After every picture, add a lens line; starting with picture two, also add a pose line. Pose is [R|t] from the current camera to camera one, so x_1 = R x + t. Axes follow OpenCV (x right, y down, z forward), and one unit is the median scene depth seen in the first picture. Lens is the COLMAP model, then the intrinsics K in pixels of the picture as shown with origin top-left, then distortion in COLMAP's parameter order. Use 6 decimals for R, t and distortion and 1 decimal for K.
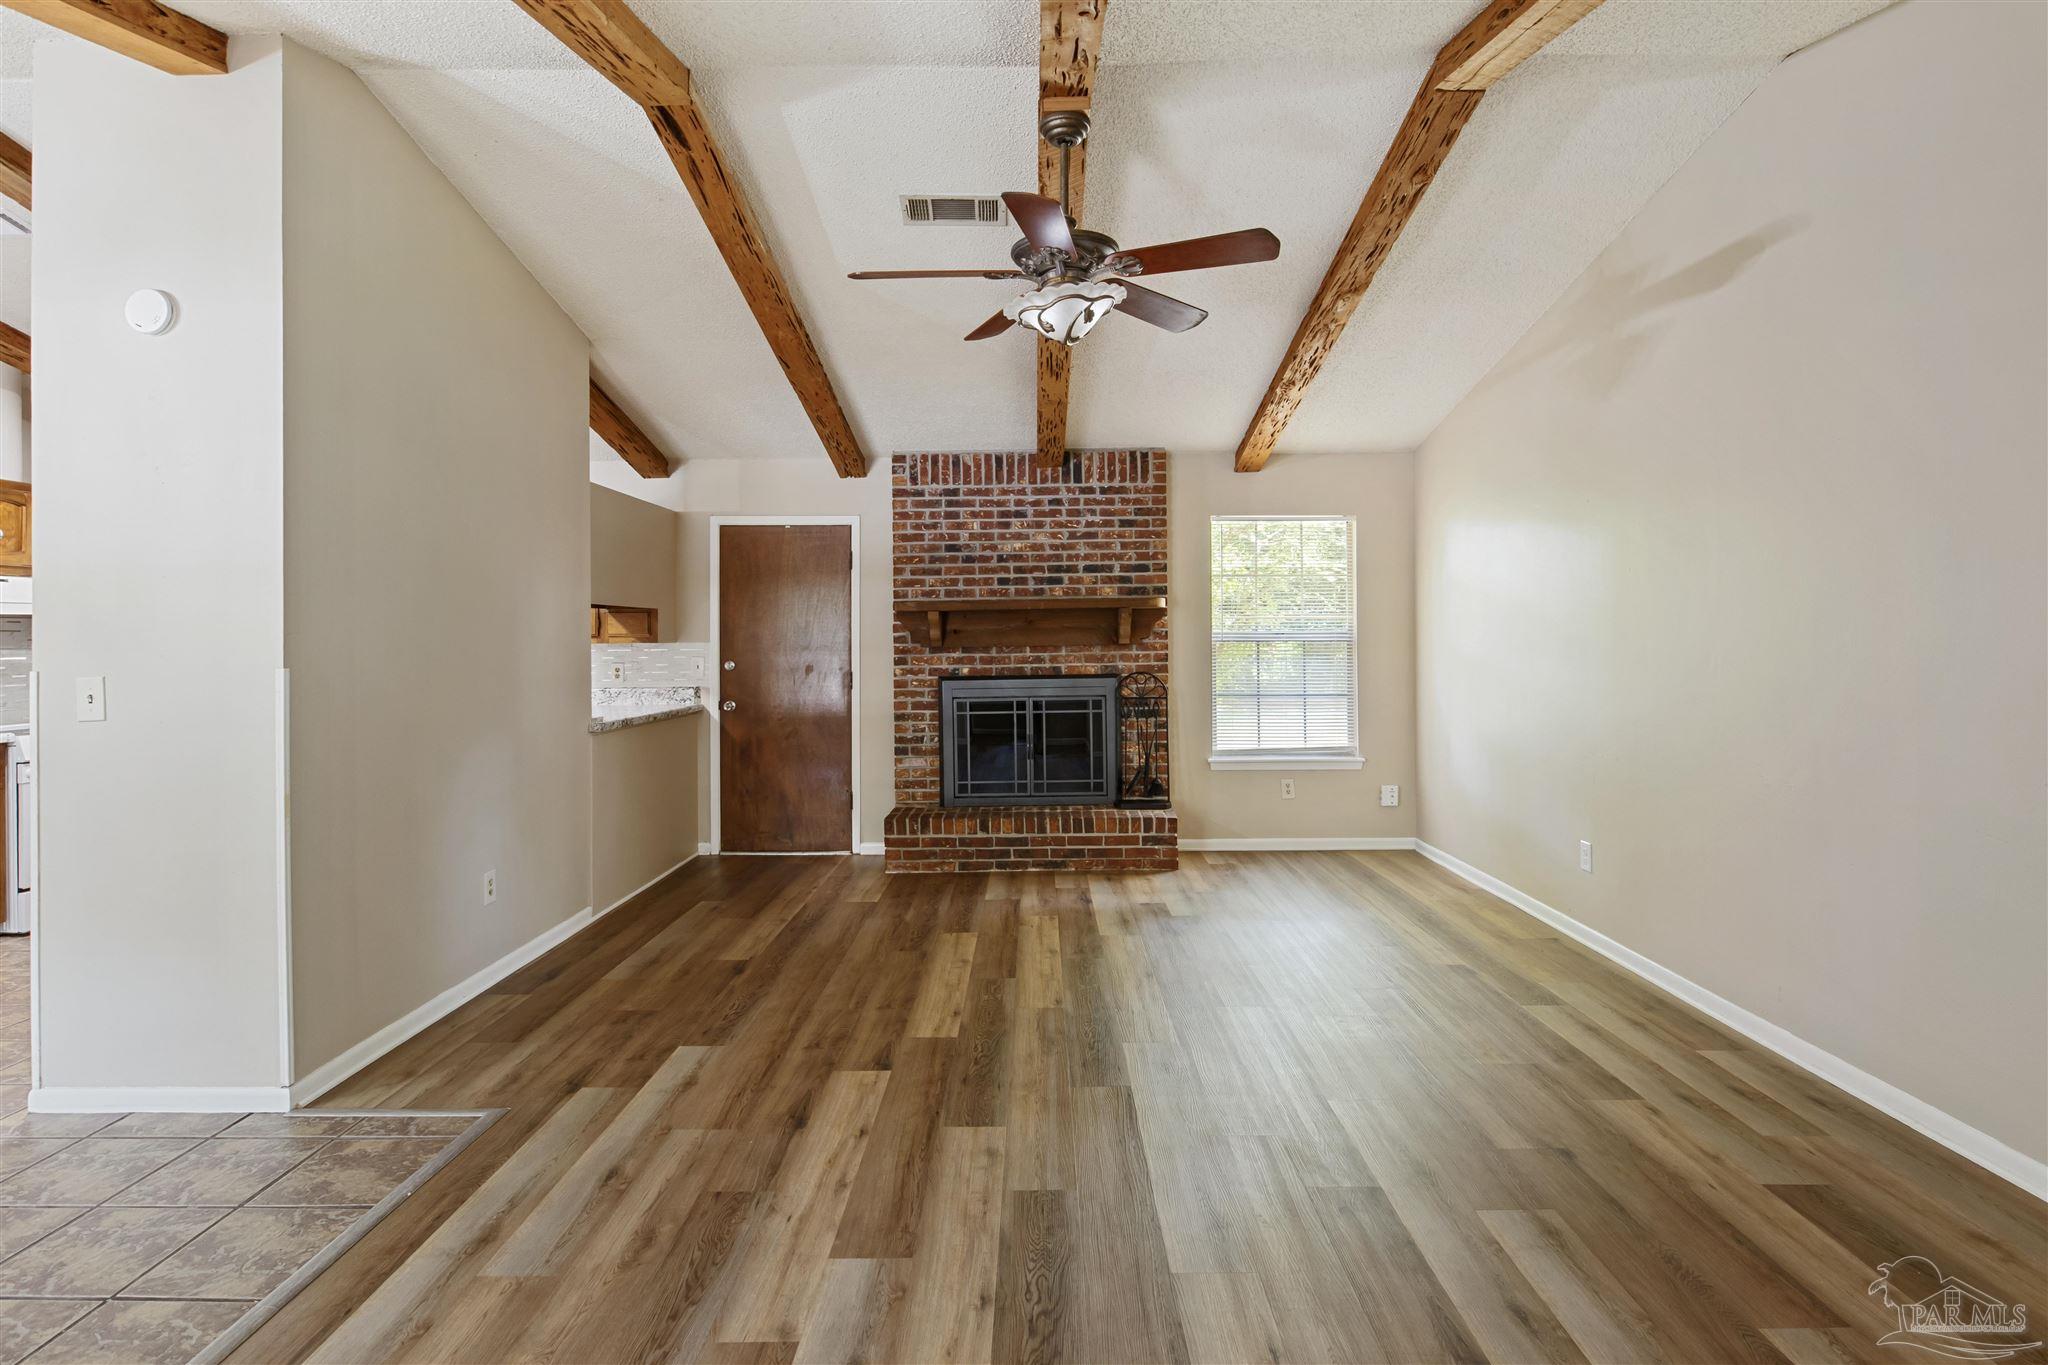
lens RADIAL K [[1030.9, 0, 1009.0], [0, 1030.9, 632.7], [0, 0, 1]] dist [-0.006567, 0.001522]
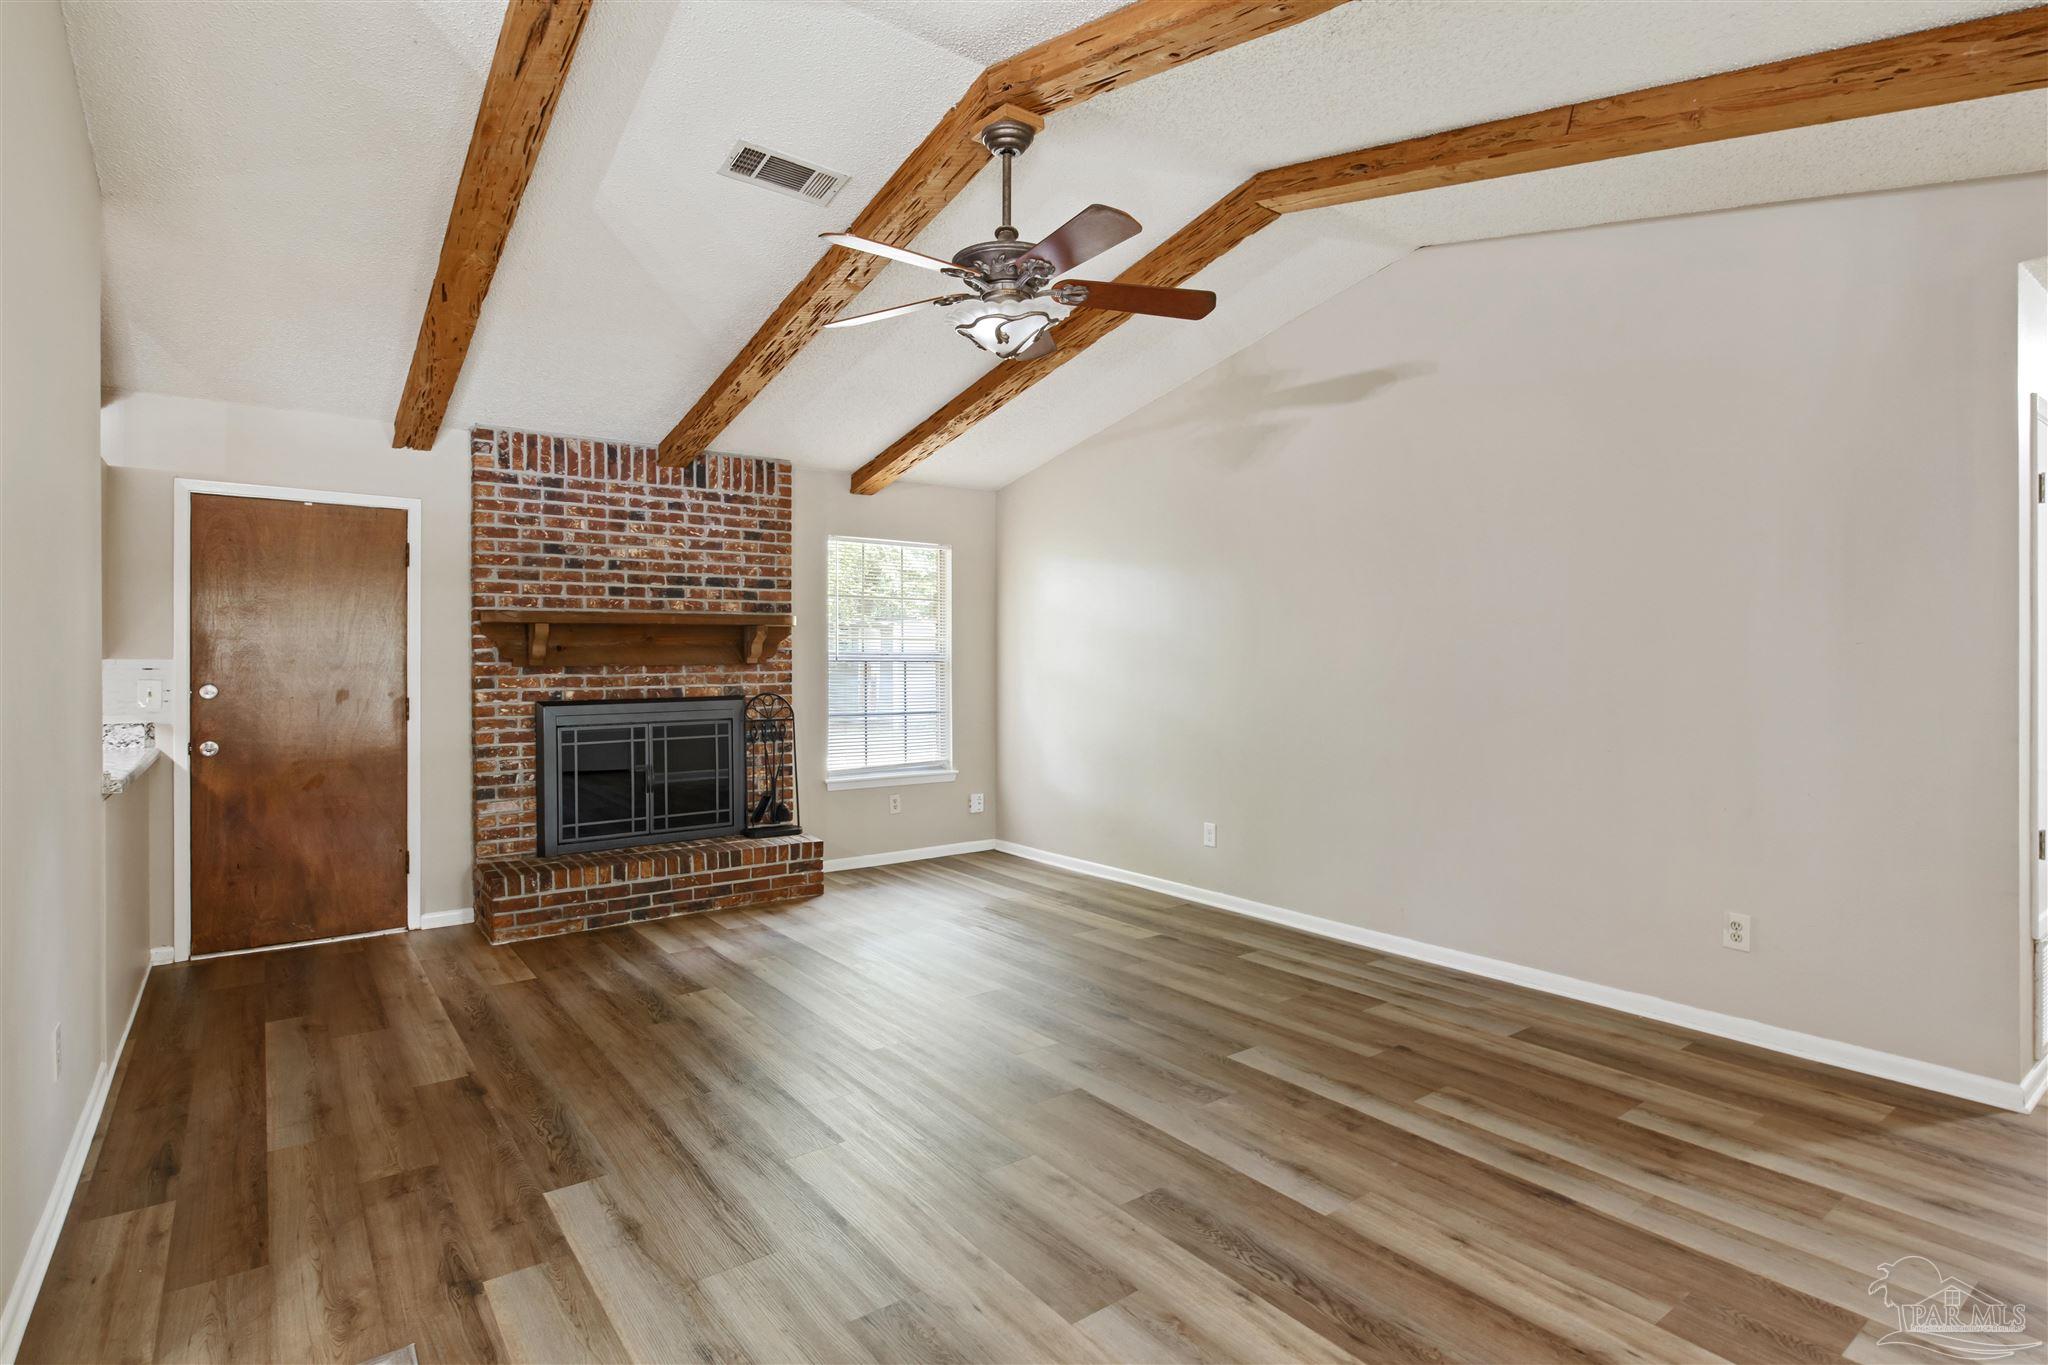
lens RADIAL K [[1030.9, 0, 1012.8], [0, 1030.9, 663.2], [0, 0, 1]] dist [-0.006567, 0.001522]
pose [[0.794237, 0.004353, 0.607592, -0.287880], [-0.009270, 0.999945, 0.004953, 0.003815], [-0.607537, -0.009567, 0.794234, 0.112275]]
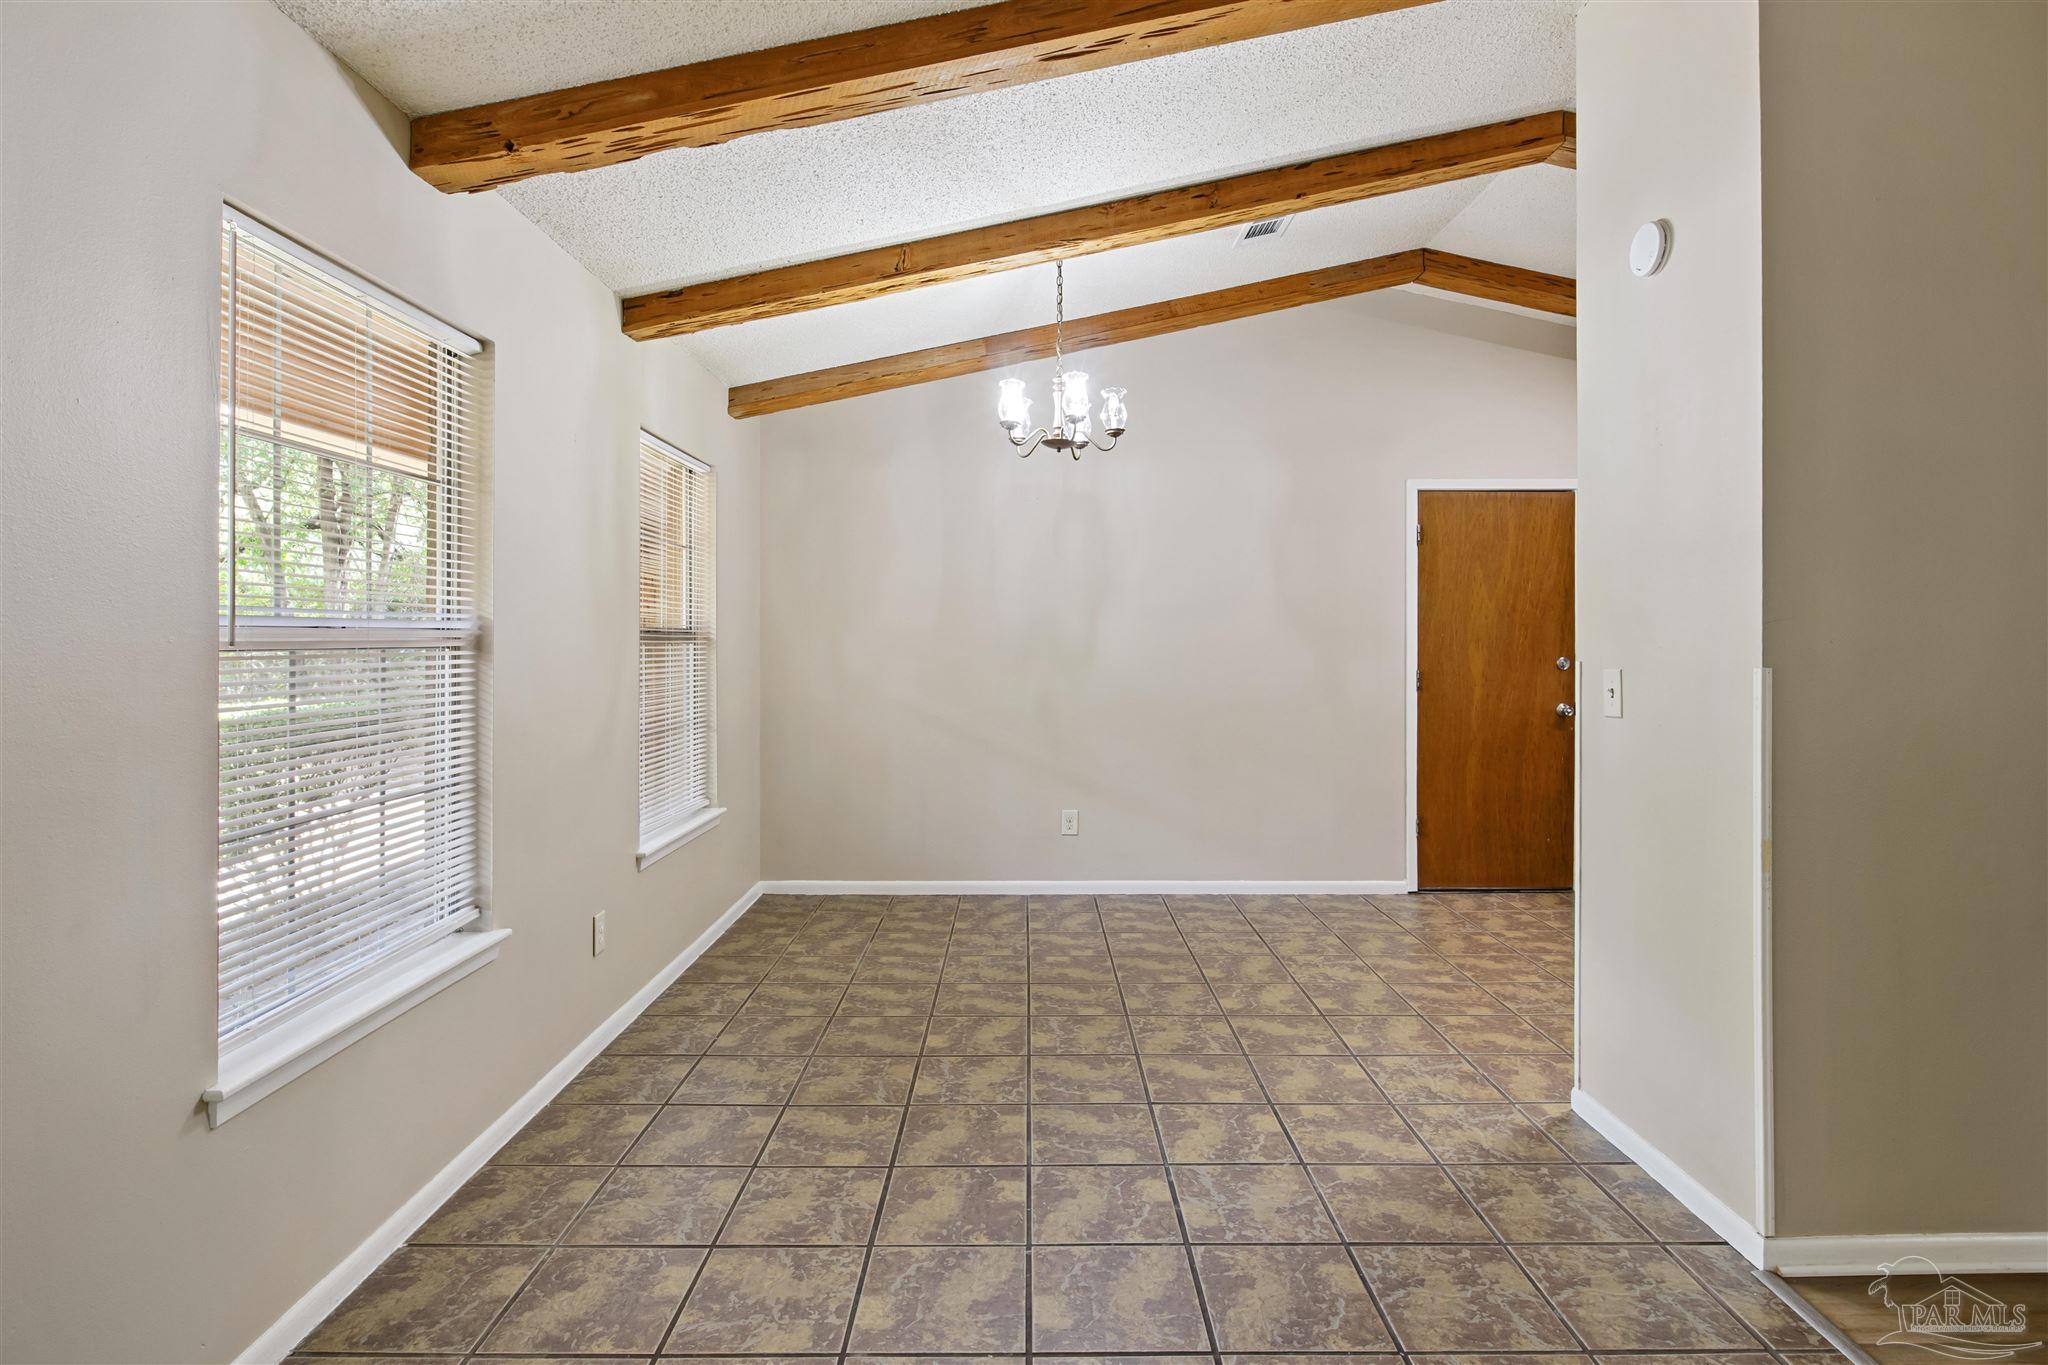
lens RADIAL K [[1030.9, 0, 1041.7], [0, 1030.9, 639.3], [0, 0, 1]] dist [-0.006567, 0.001522]
pose [[0.032066, 0.011595, -0.999418, 0.005984], [0.006270, 0.999911, 0.011802, 0.000768], [0.999466, -0.006645, 0.031991, 0.228701]]
